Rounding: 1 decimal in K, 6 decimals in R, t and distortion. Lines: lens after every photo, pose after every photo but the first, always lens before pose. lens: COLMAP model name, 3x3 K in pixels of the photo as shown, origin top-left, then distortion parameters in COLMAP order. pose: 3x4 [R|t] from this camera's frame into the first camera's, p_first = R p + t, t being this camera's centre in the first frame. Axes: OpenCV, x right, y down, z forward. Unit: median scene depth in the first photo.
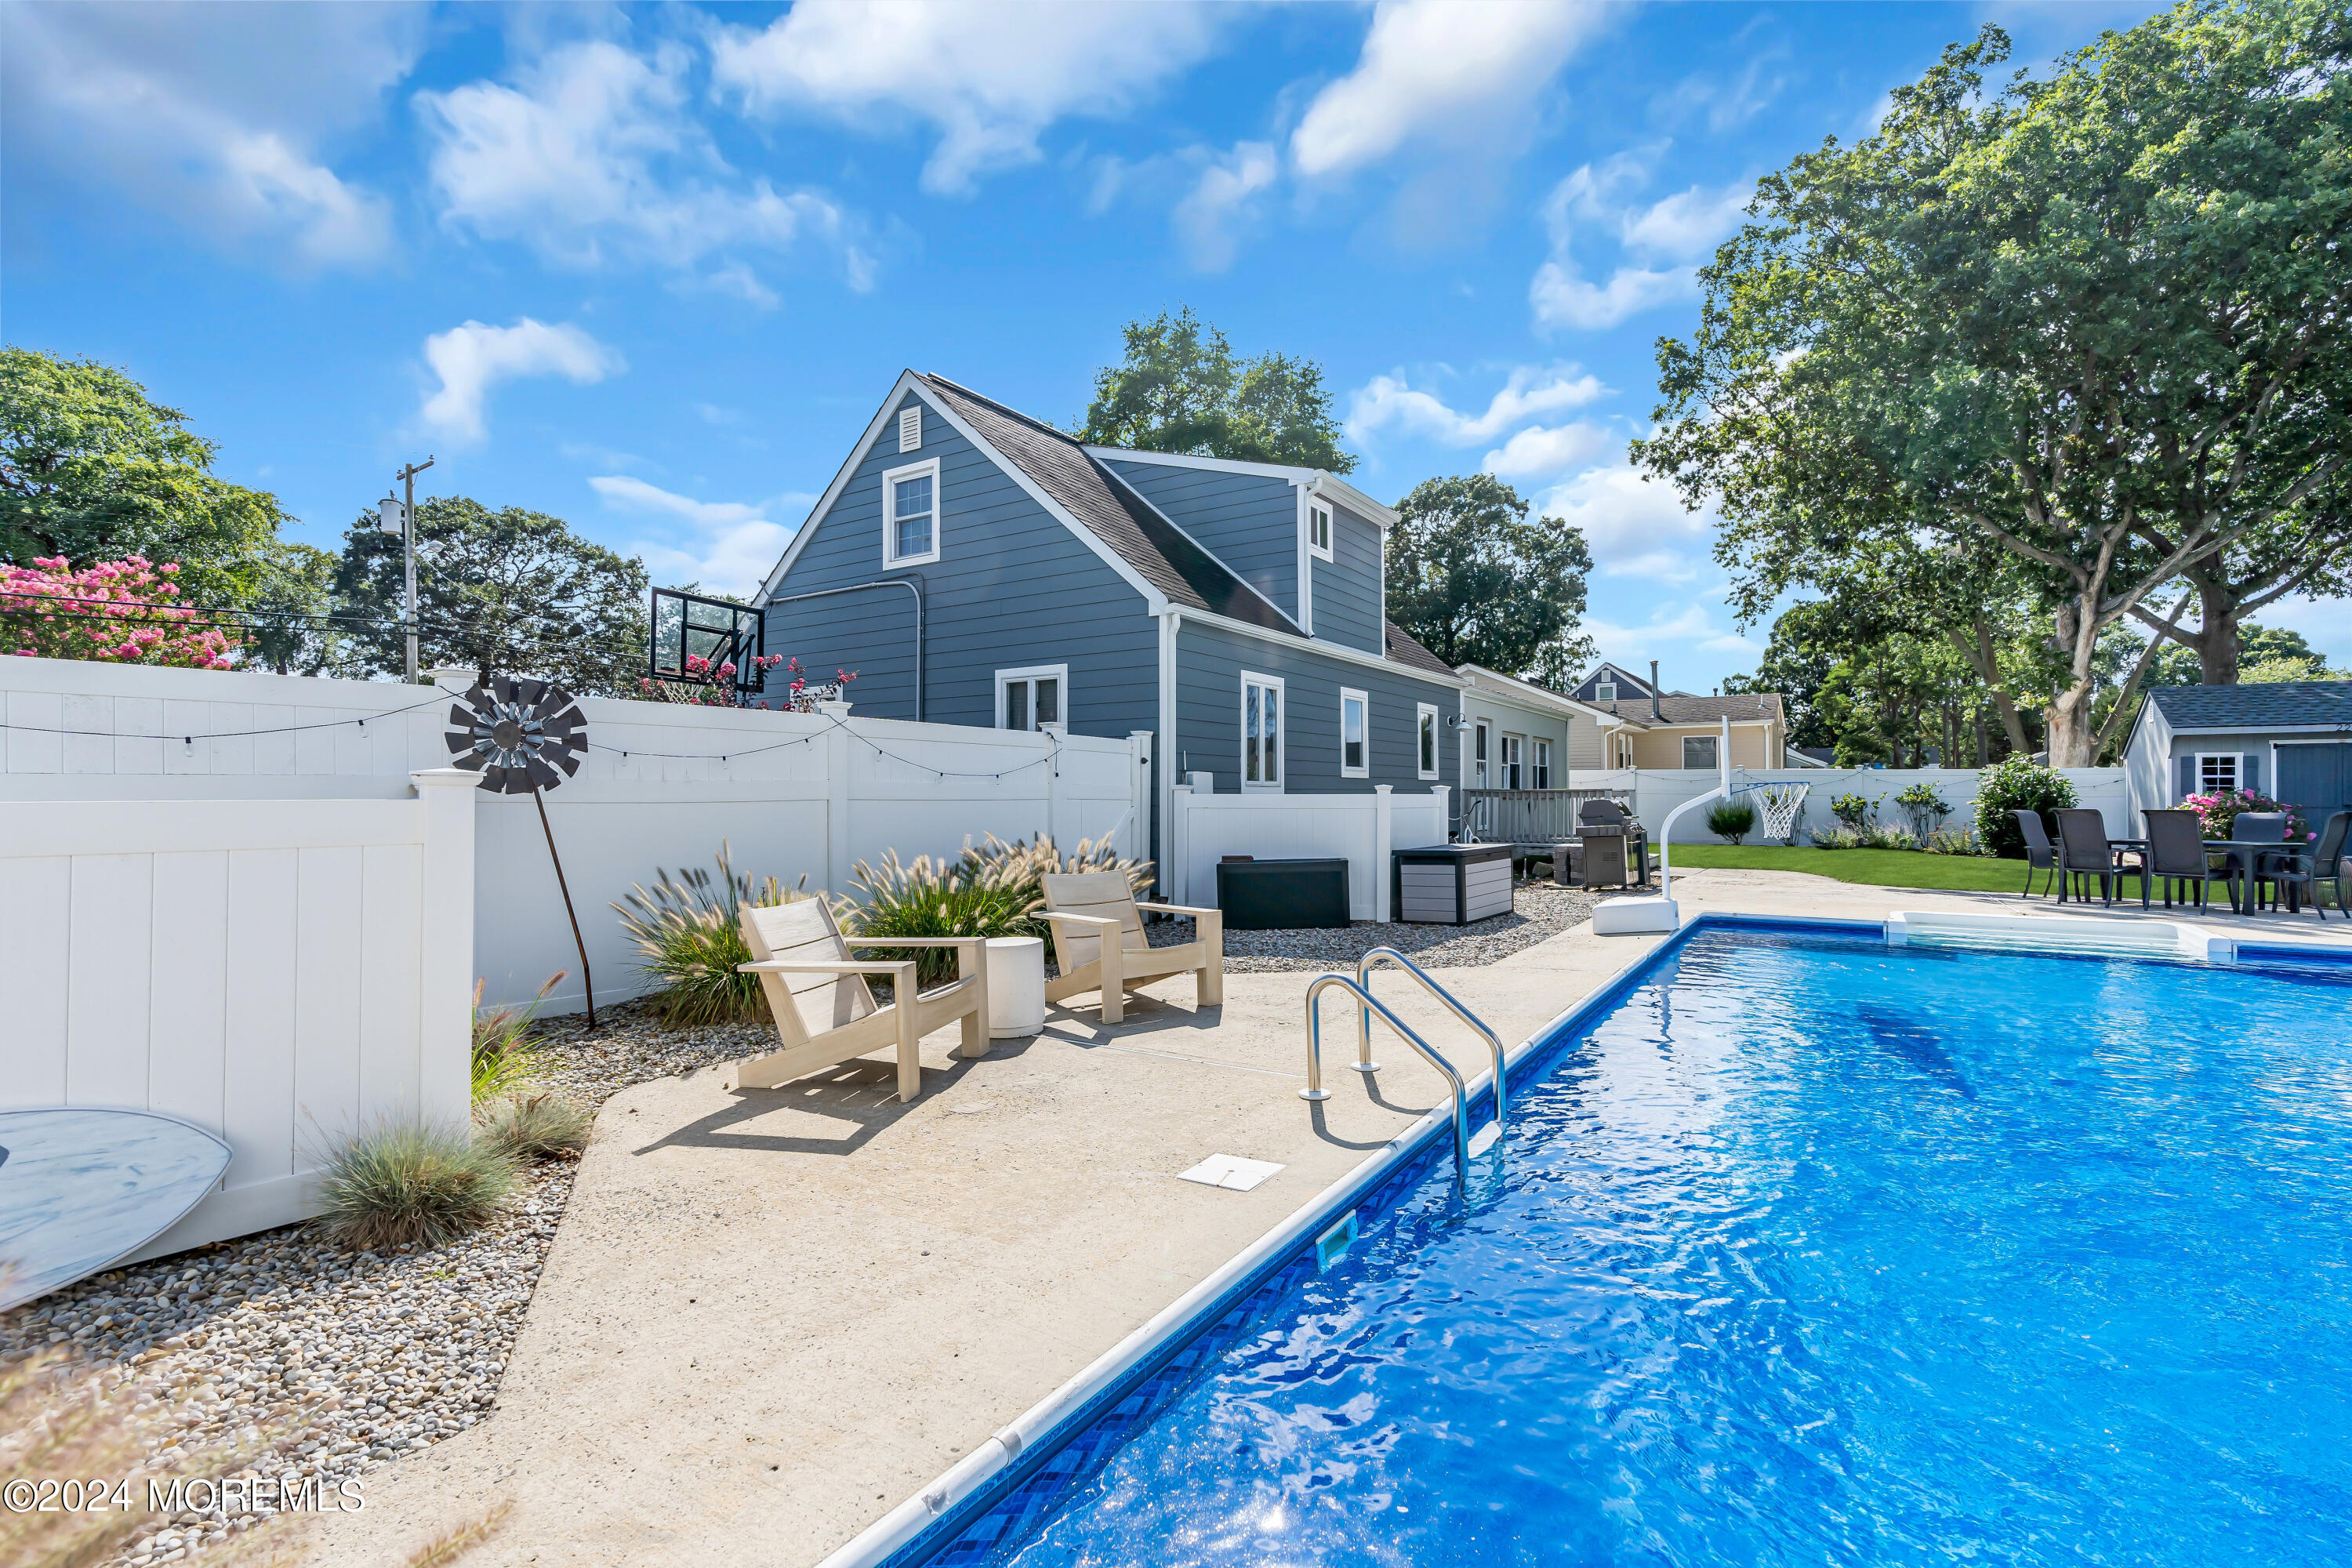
lens RADIAL K [[1041.0, 0, 1174.0], [0, 1041.0, 795.2], [0, 0, 1]] dist [-0.009733, 0.001583]
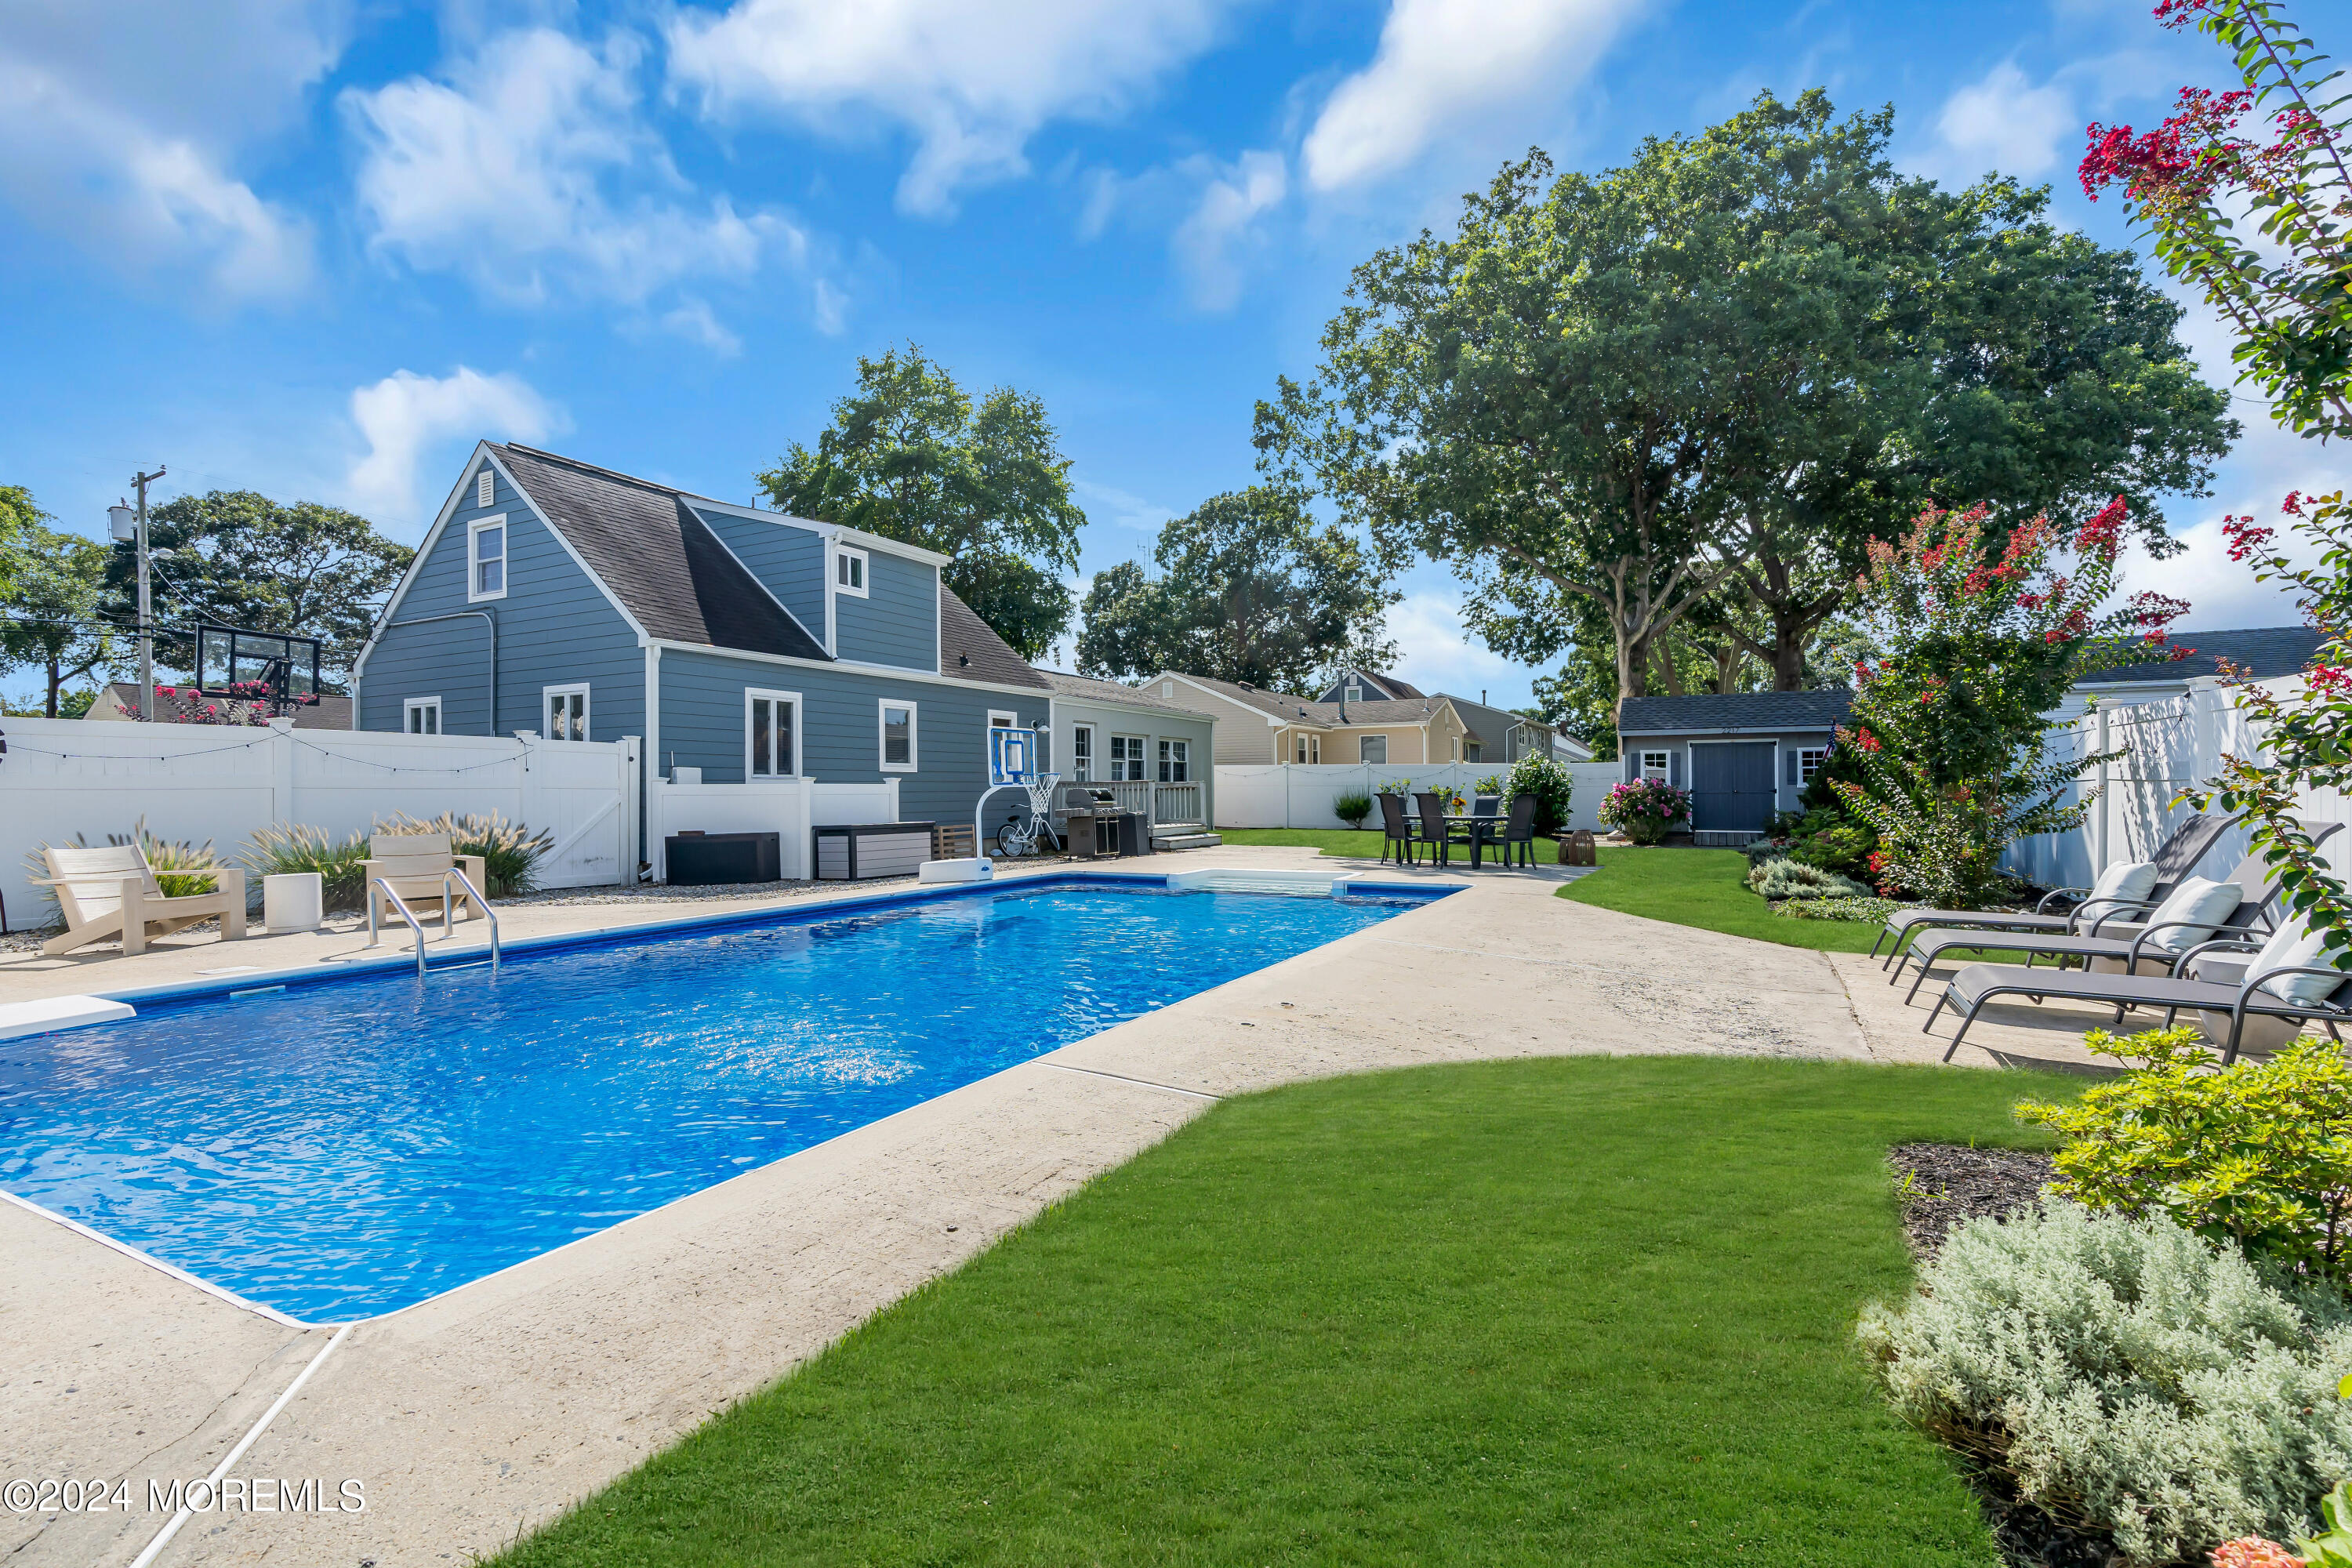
lens RADIAL K [[1041.0, 0, 1179.1], [0, 1041.0, 795.1], [0, 0, 1]] dist [-0.009733, 0.001583]
pose [[0.995491, -0.004799, 0.094735, 0.314691], [0.004373, 0.999979, 0.004705, 0.005313], [-0.094756, -0.004269, 0.995491, -0.211032]]
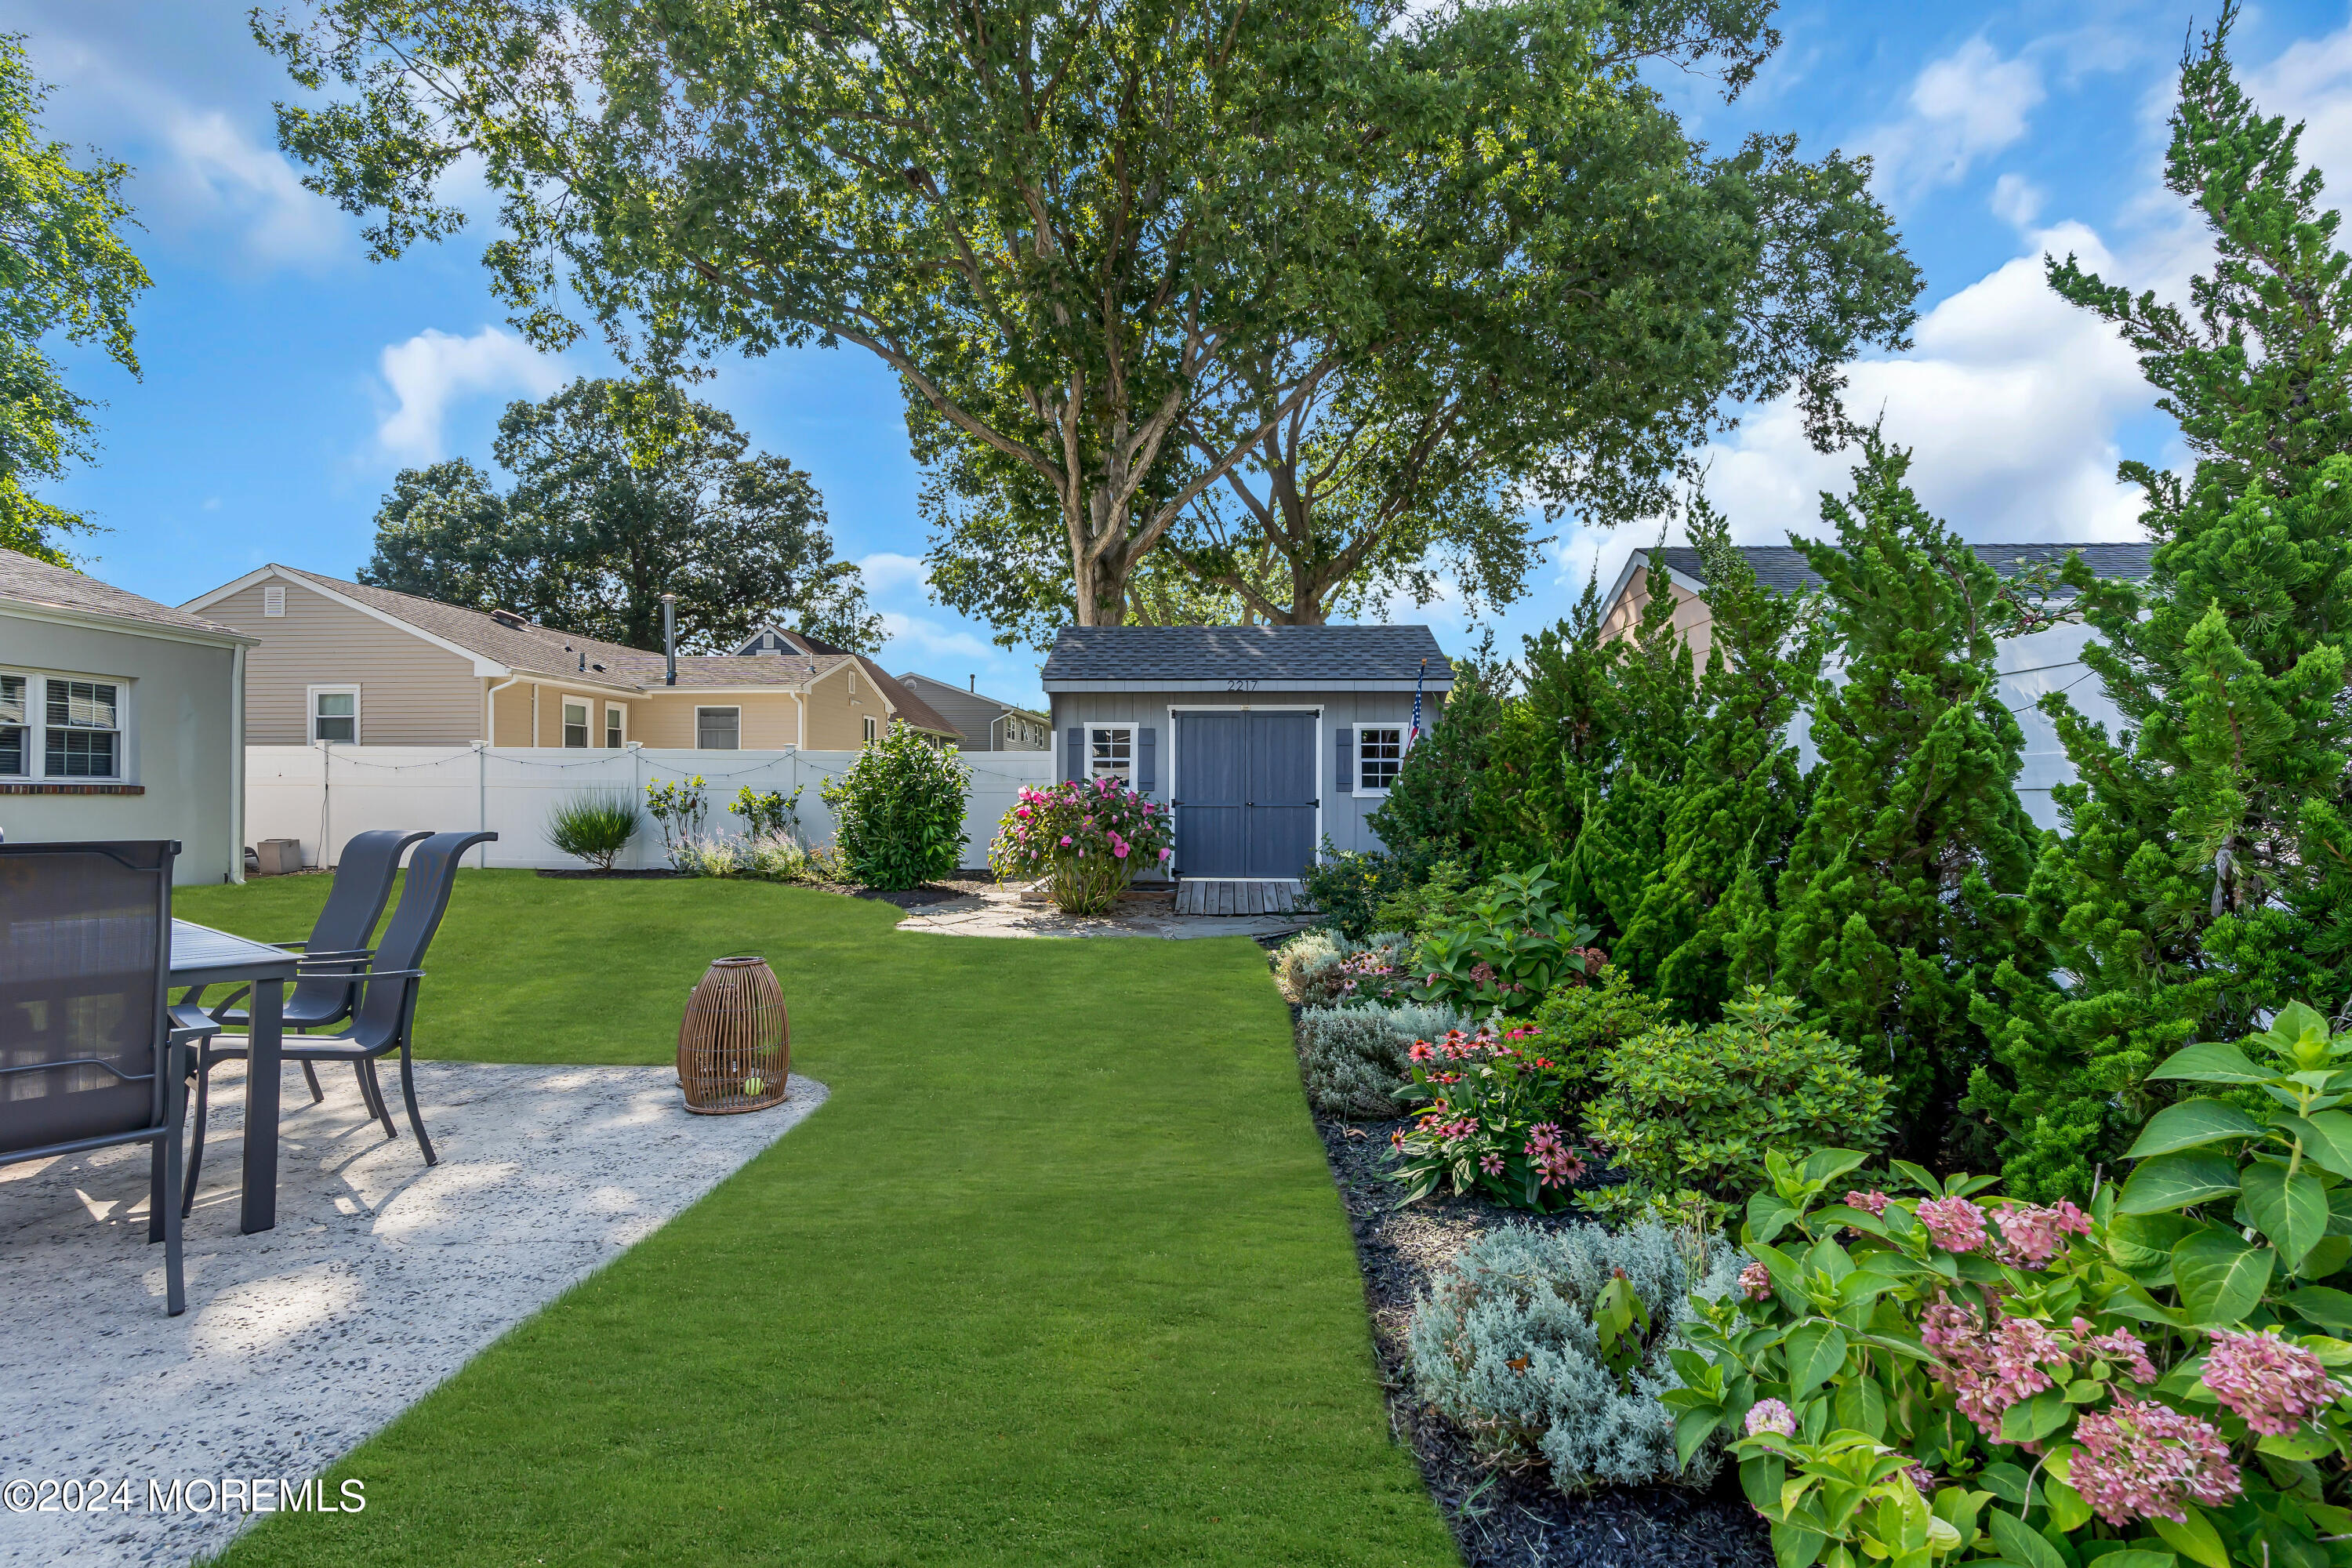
lens RADIAL K [[1041.0, 0, 1171.8], [0, 1041.0, 790.3], [0, 0, 1]] dist [-0.009733, 0.001583]
pose [[0.874351, 0.010071, 0.485190, 0.739723], [-0.005155, 0.999921, -0.011464, 0.008198], [-0.485267, 0.007522, 0.874334, 0.422295]]
